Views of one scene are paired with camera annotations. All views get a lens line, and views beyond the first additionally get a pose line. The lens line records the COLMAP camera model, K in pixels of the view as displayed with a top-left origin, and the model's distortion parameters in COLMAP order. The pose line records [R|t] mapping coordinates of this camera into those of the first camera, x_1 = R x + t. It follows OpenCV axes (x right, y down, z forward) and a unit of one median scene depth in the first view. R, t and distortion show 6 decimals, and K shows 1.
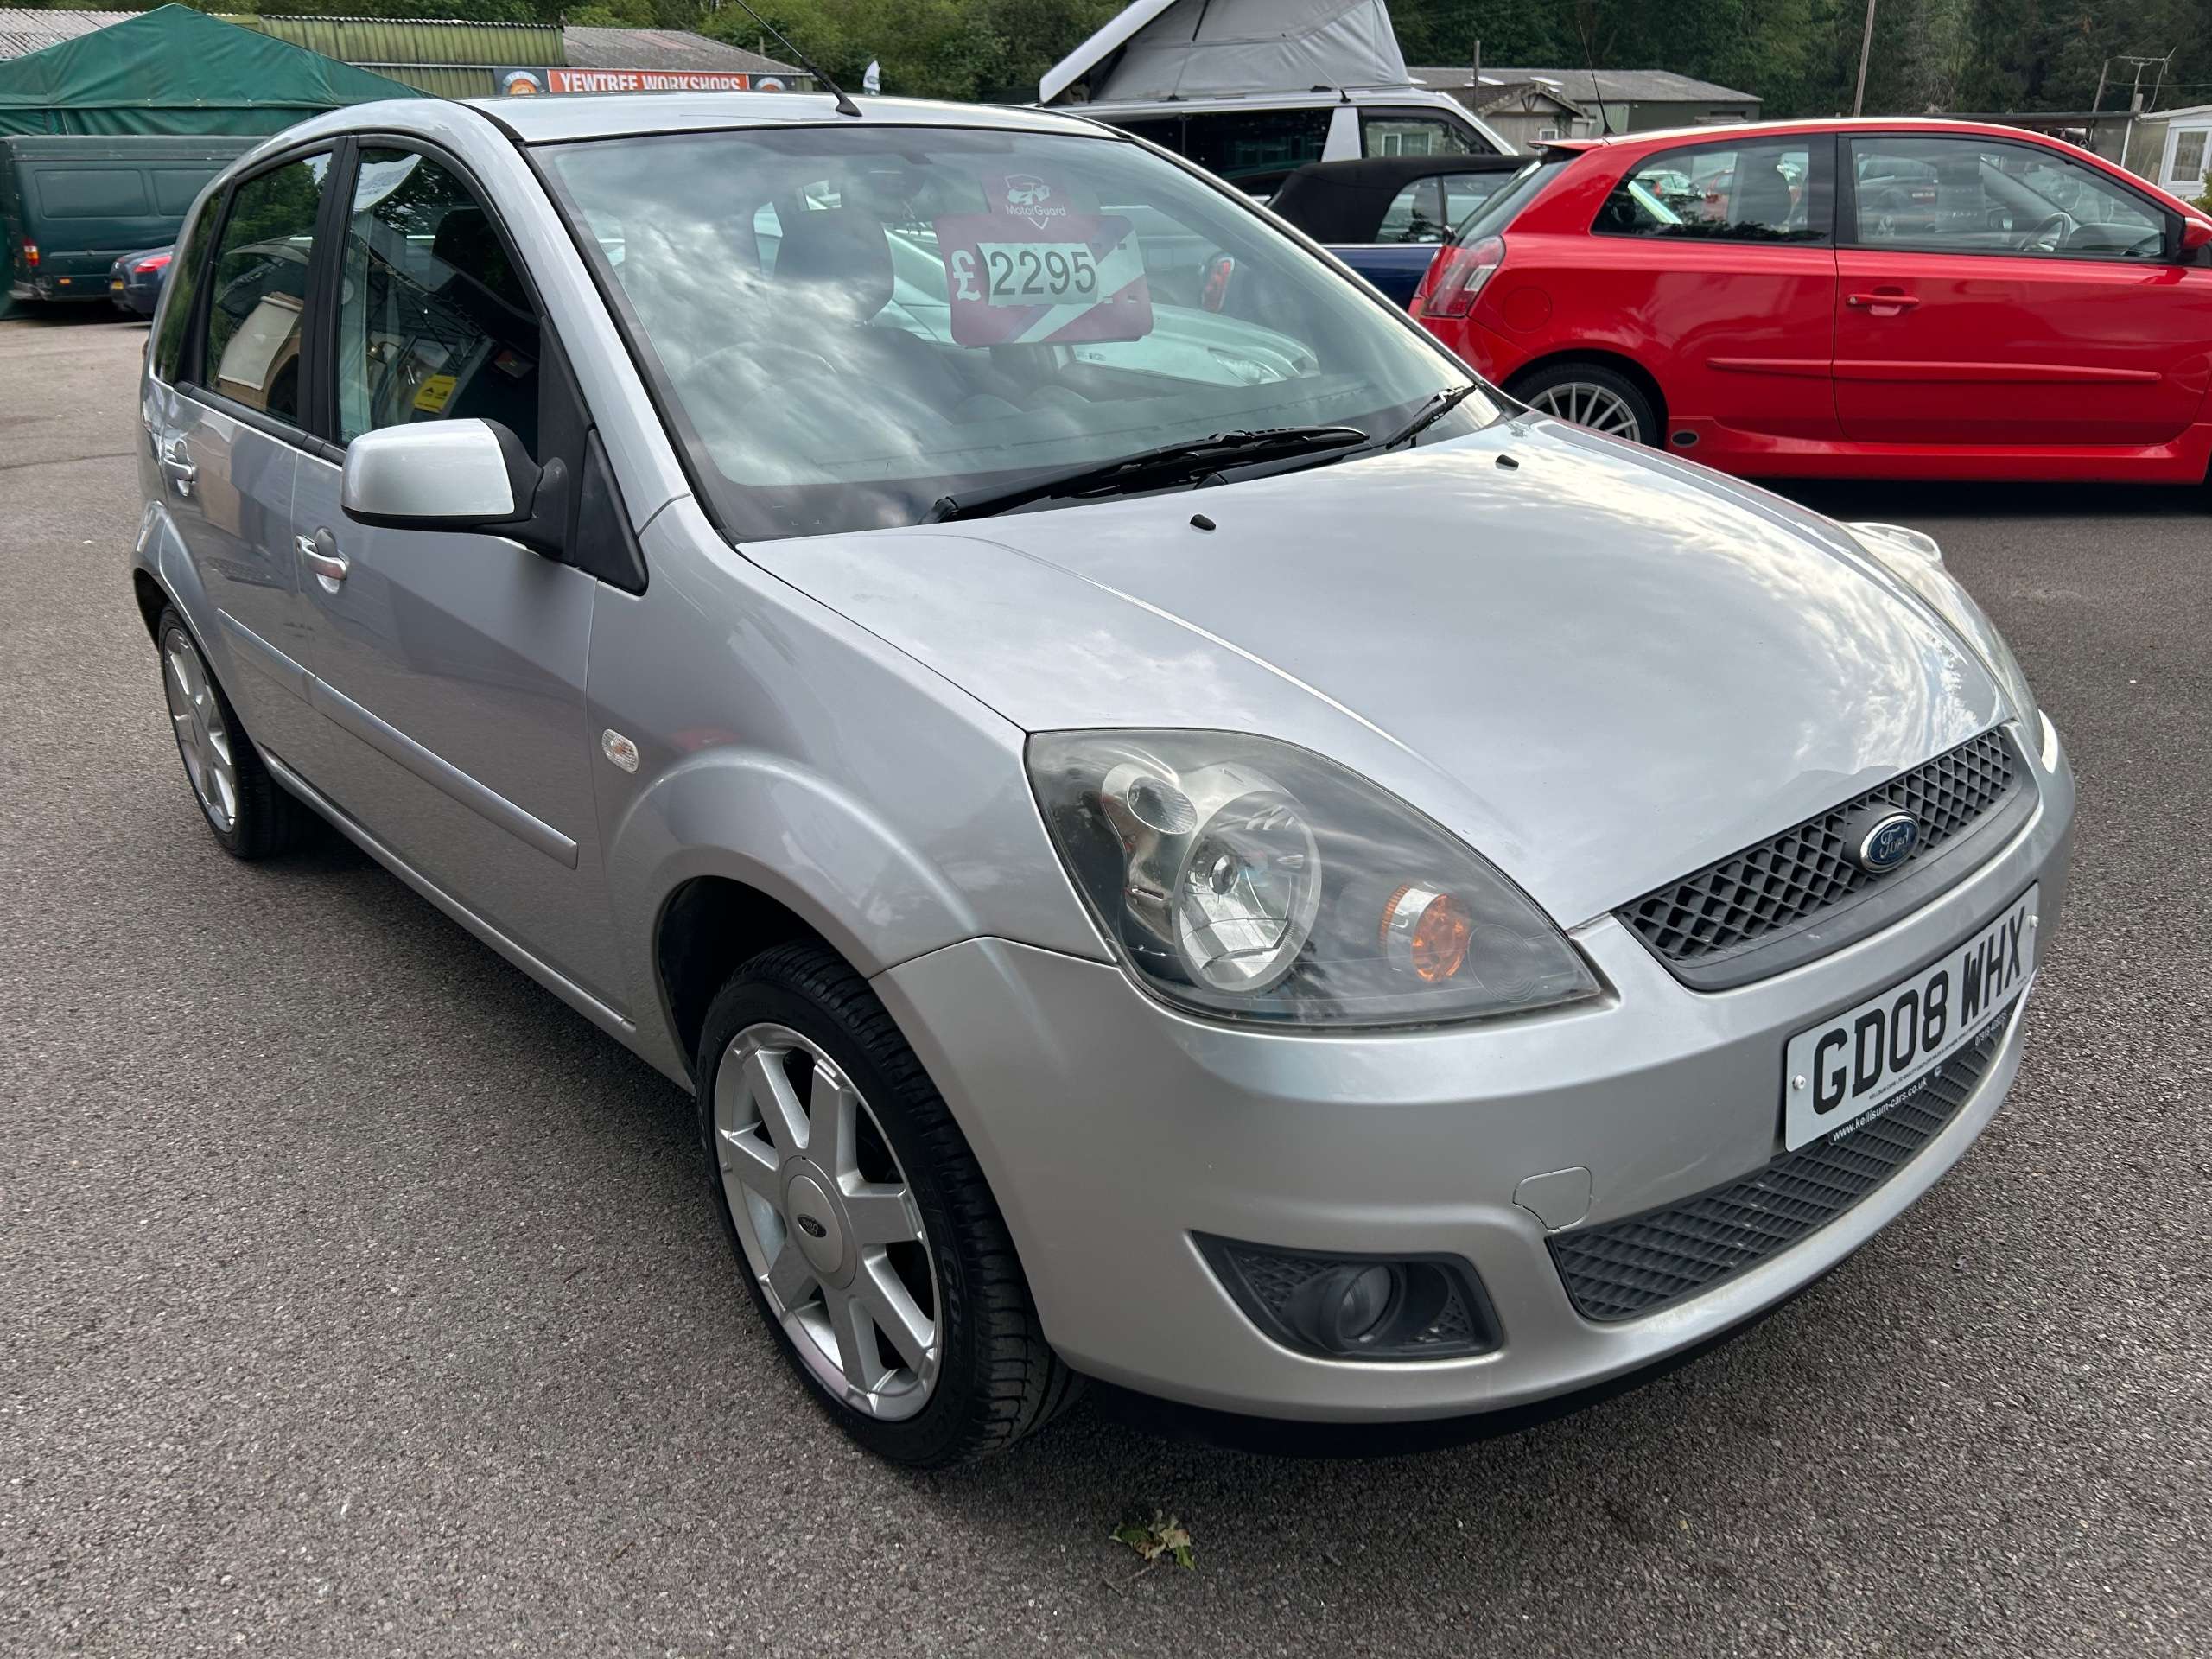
lens RADIAL K [[1677.7, 0, 1099.2], [0, 1677.7, 849.2], [0, 0, 1]] dist [0.042618, -0.041074]
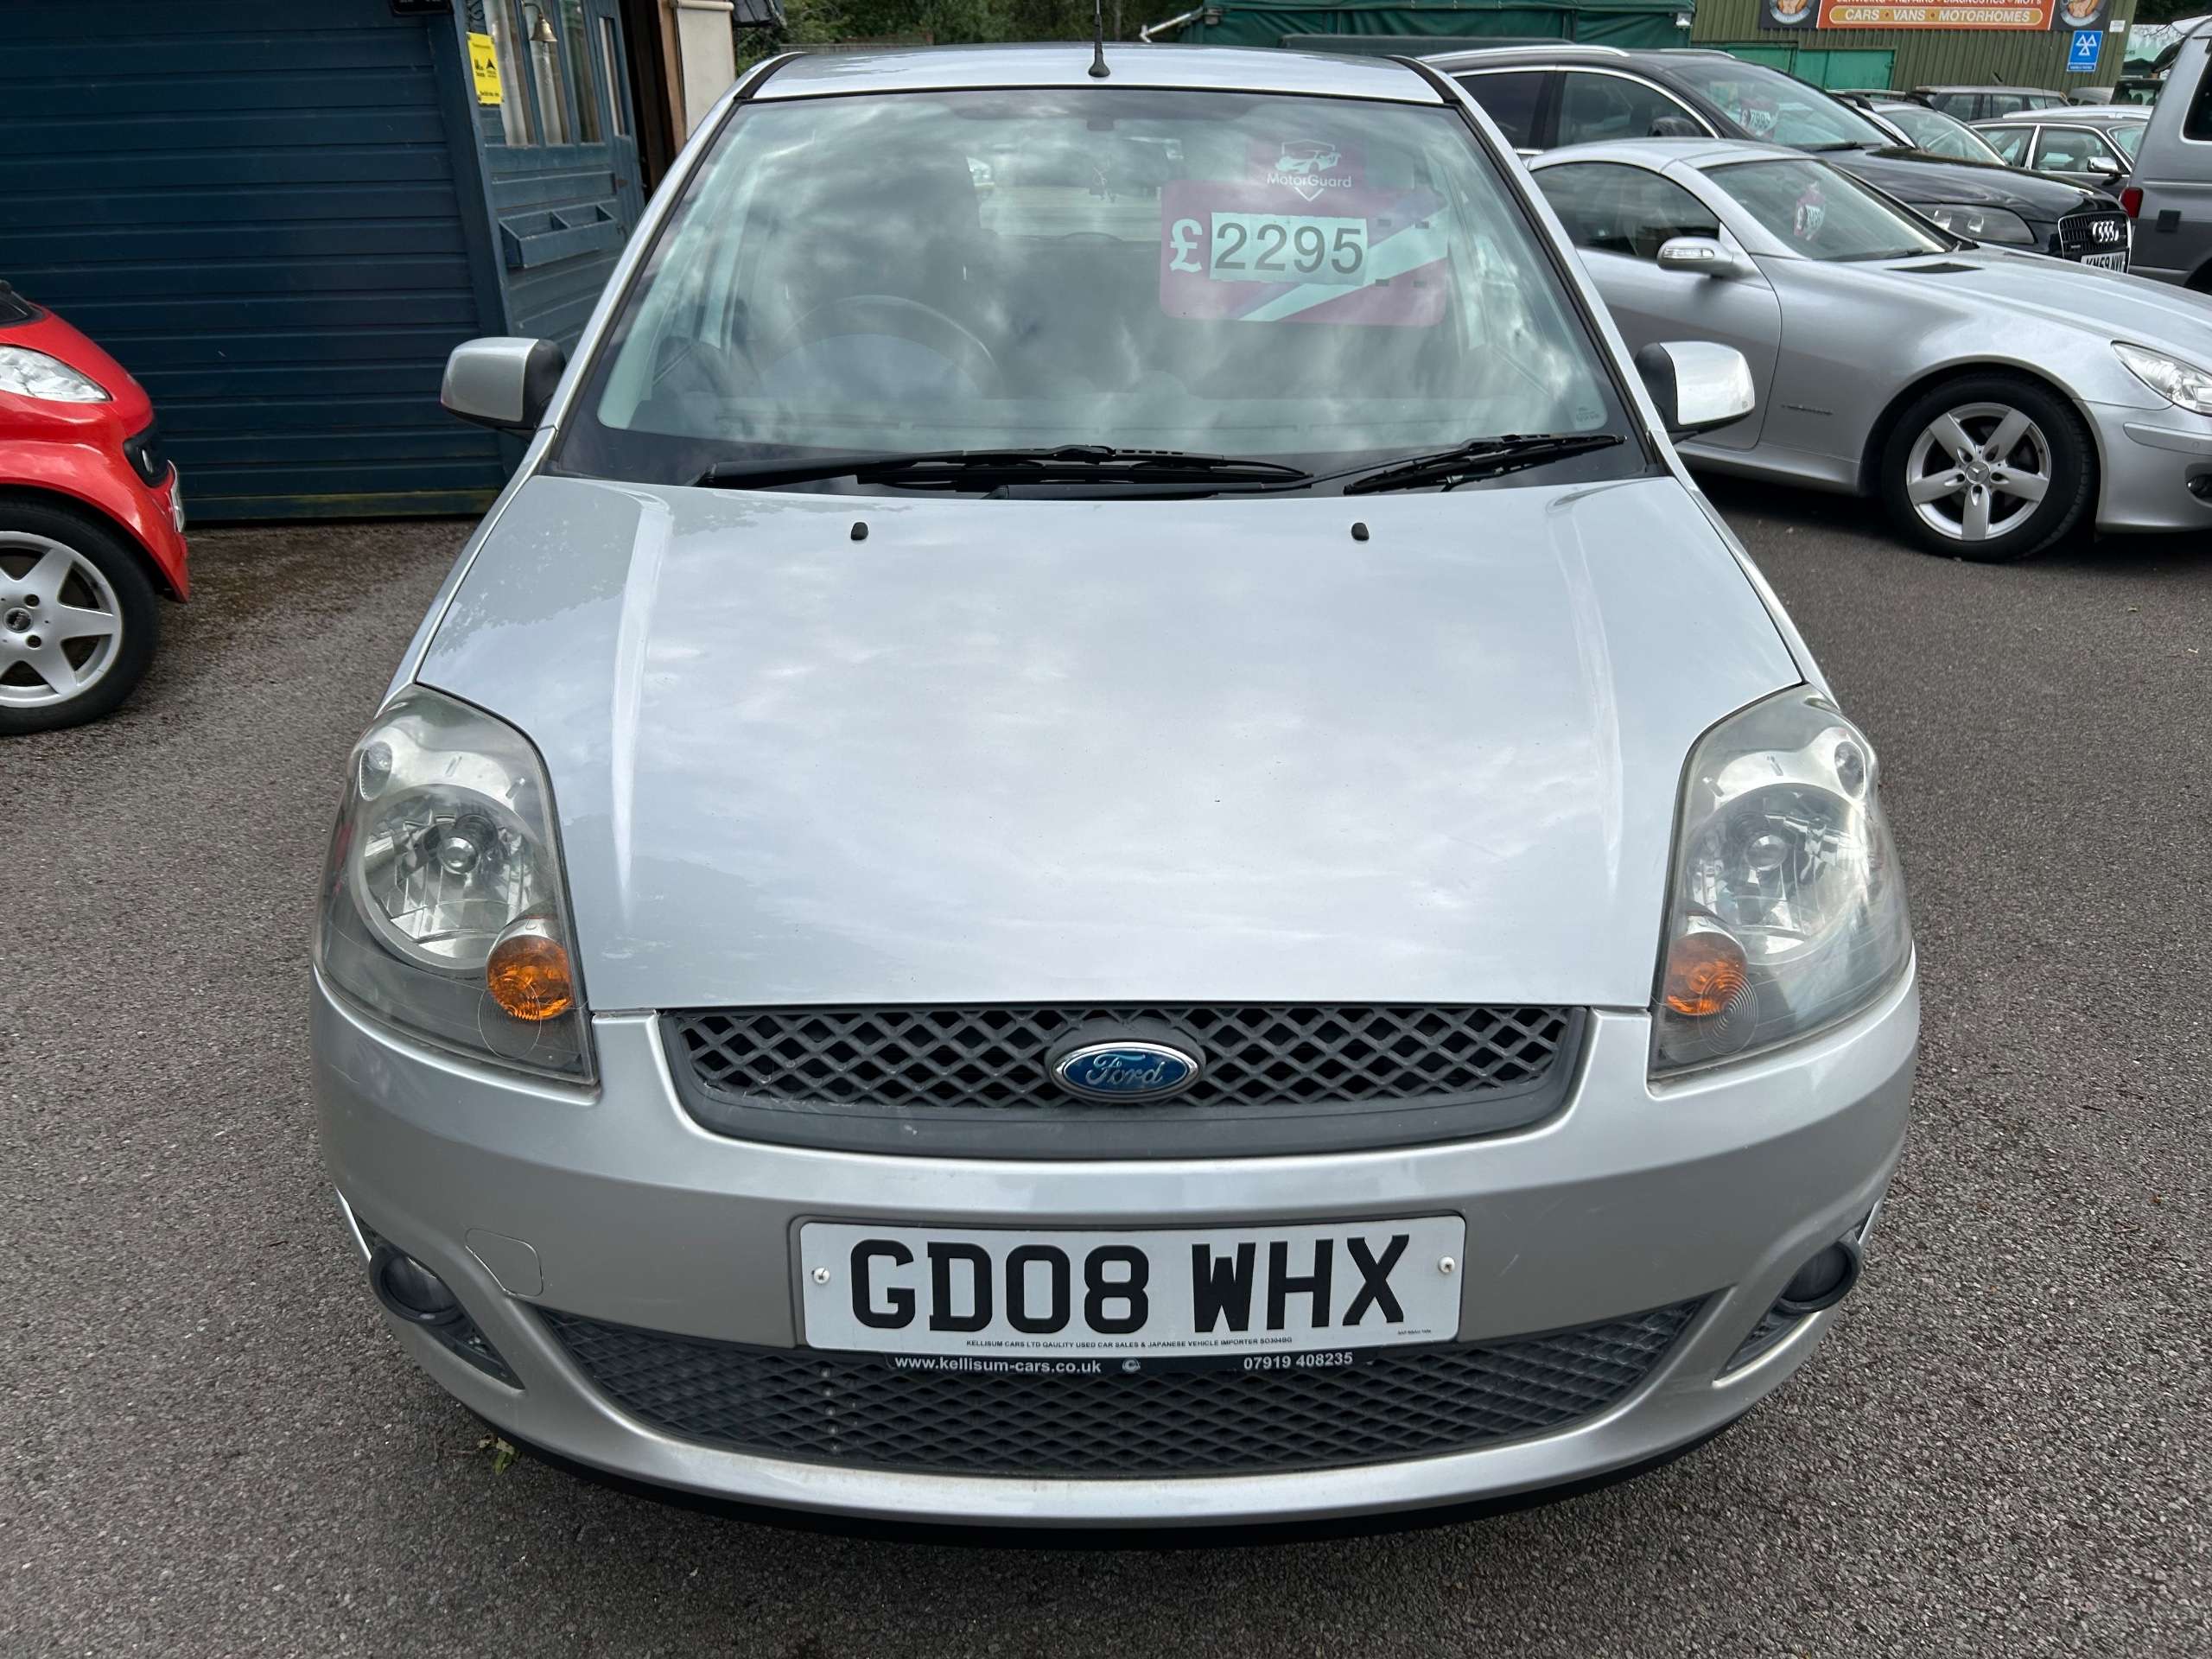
lens RADIAL K [[1677.7, 0, 1083.6], [0, 1677.7, 850.0], [0, 0, 1]] dist [0.042618, -0.041074]
pose [[0.769756, 0.288700, -0.569322, 0.517853], [-0.259189, 0.956408, 0.134552, -0.122679], [0.583350, 0.043990, 0.811029, 0.196533]]
